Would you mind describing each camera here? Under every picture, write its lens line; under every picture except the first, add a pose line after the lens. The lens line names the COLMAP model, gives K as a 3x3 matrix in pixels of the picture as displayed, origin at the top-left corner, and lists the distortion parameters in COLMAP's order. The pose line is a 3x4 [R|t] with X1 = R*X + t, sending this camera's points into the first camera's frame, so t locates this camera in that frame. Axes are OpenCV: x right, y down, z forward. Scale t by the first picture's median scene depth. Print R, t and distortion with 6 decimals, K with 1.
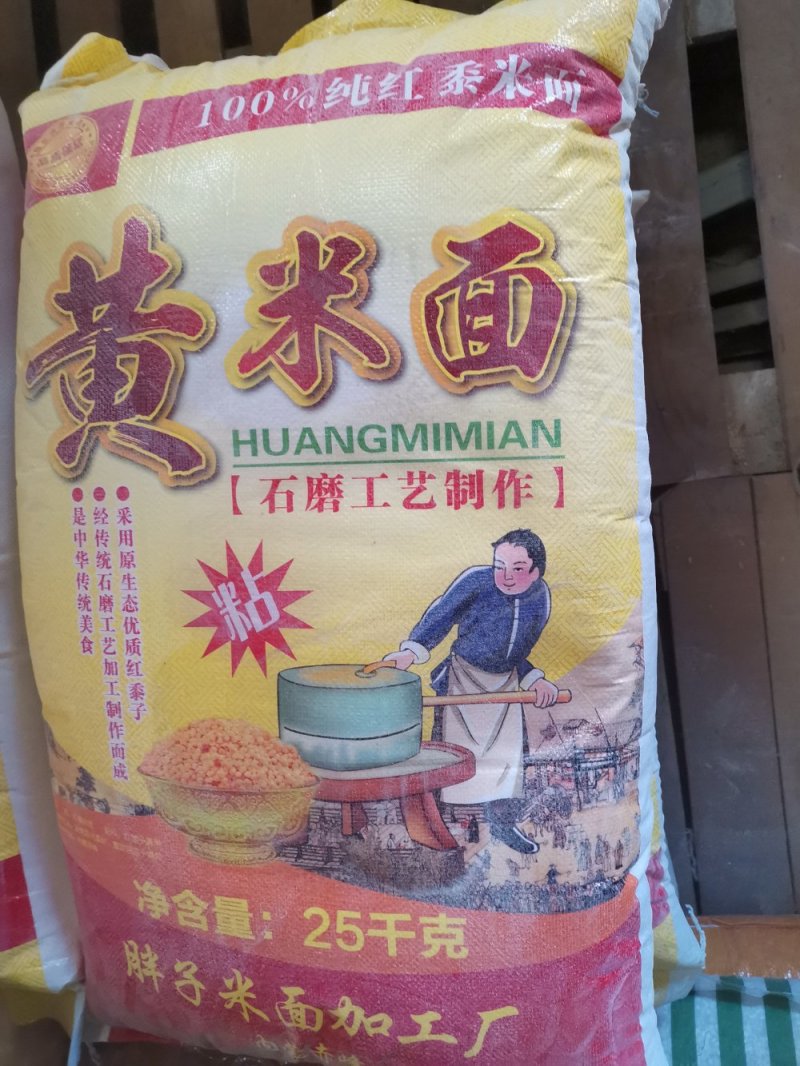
lens RADIAL K [[805.2, 0, 400.0], [0, 805.2, 533.0], [0, 0, 1]] dist [0.027070, -0.005256]
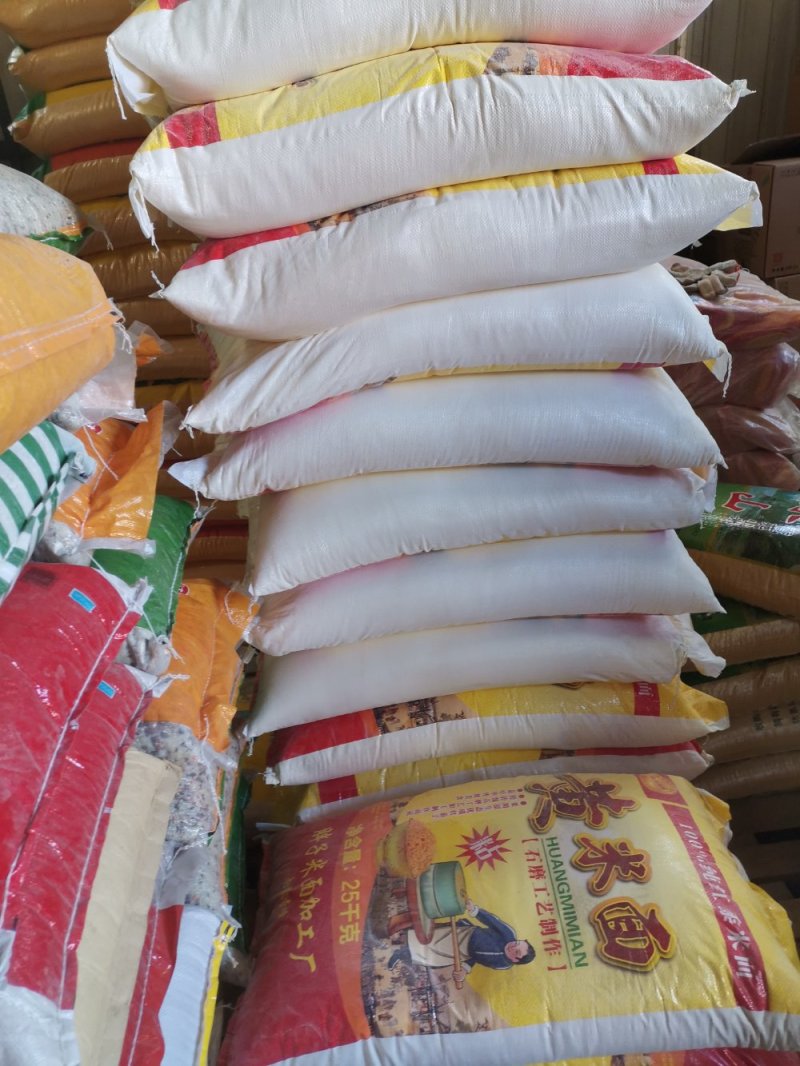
lens RADIAL K [[805.2, 0, 400.0], [0, 805.2, 533.0], [0, 0, 1]] dist [0.027070, -0.005256]
pose [[0.024280, 0.589971, -0.807059, 1.237250], [-0.997965, 0.061911, 0.015234, 0.255644], [0.058954, 0.805047, 0.590274, -1.240545]]
